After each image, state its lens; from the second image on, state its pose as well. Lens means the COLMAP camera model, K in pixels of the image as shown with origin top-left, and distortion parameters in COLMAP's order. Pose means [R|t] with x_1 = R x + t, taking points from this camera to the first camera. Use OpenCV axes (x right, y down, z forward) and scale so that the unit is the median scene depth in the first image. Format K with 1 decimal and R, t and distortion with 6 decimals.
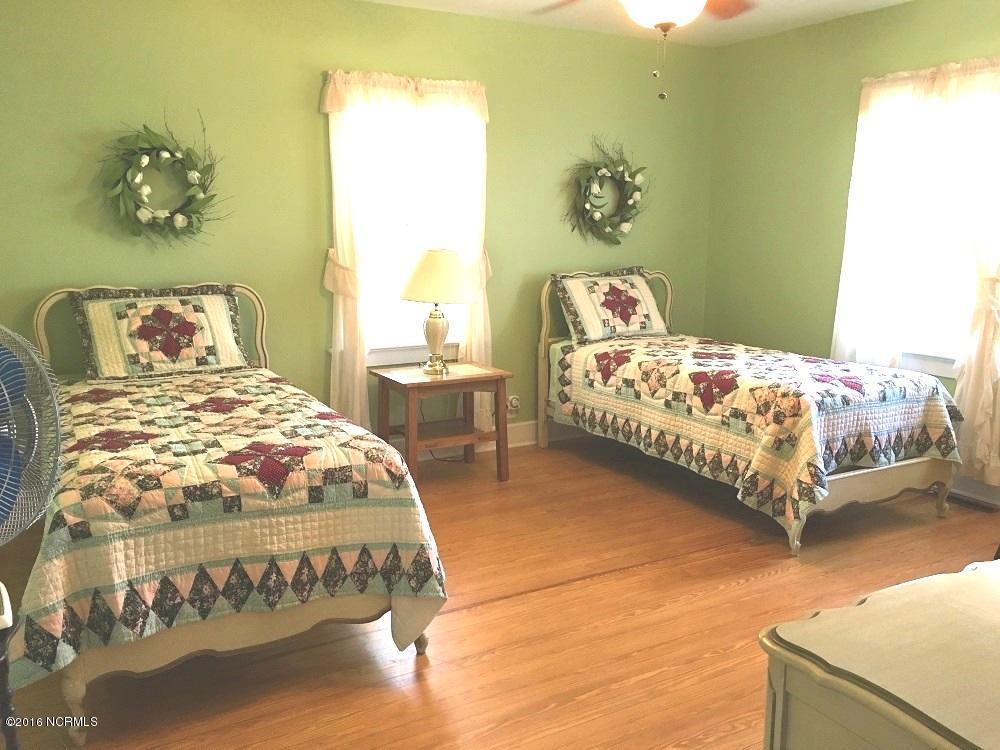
lens RADIAL K [[846.9, 0, 496.5], [0, 846.9, 365.1], [0, 0, 1]] dist [0.068206, -0.069390]
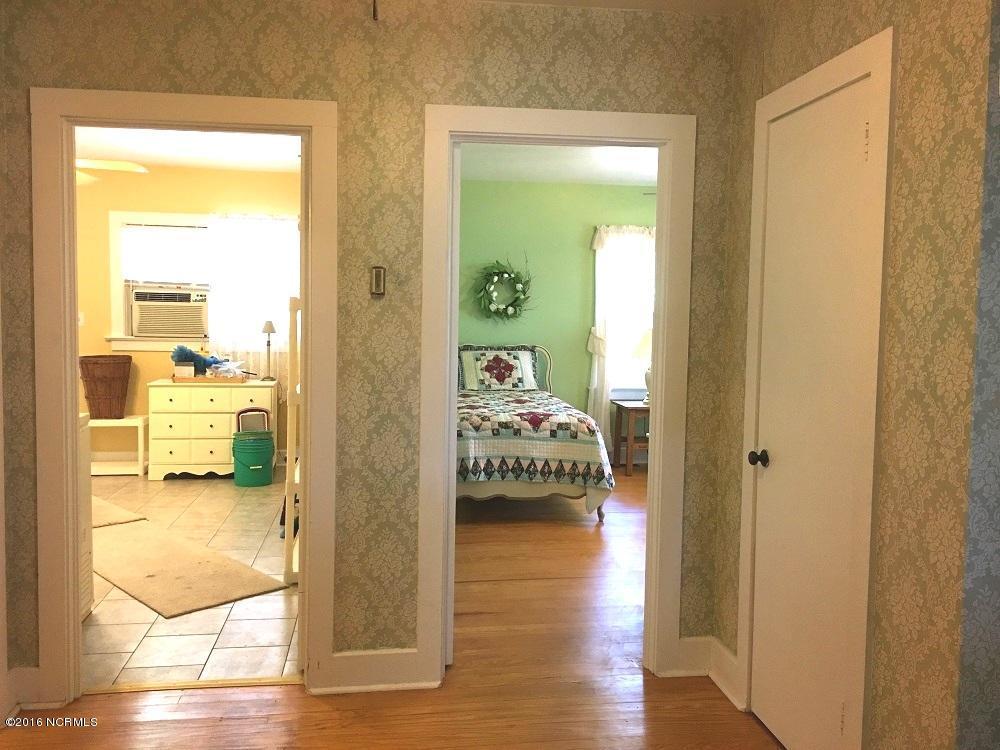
lens RADIAL K [[846.9, 0, 496.5], [0, 846.9, 365.1], [0, 0, 1]] dist [0.068206, -0.069390]
pose [[0.926796, 0.036937, -0.373743, 0.307559], [-0.075059, 0.993292, -0.087960, 0.118607], [0.367987, 0.109574, 0.923352, -0.729725]]
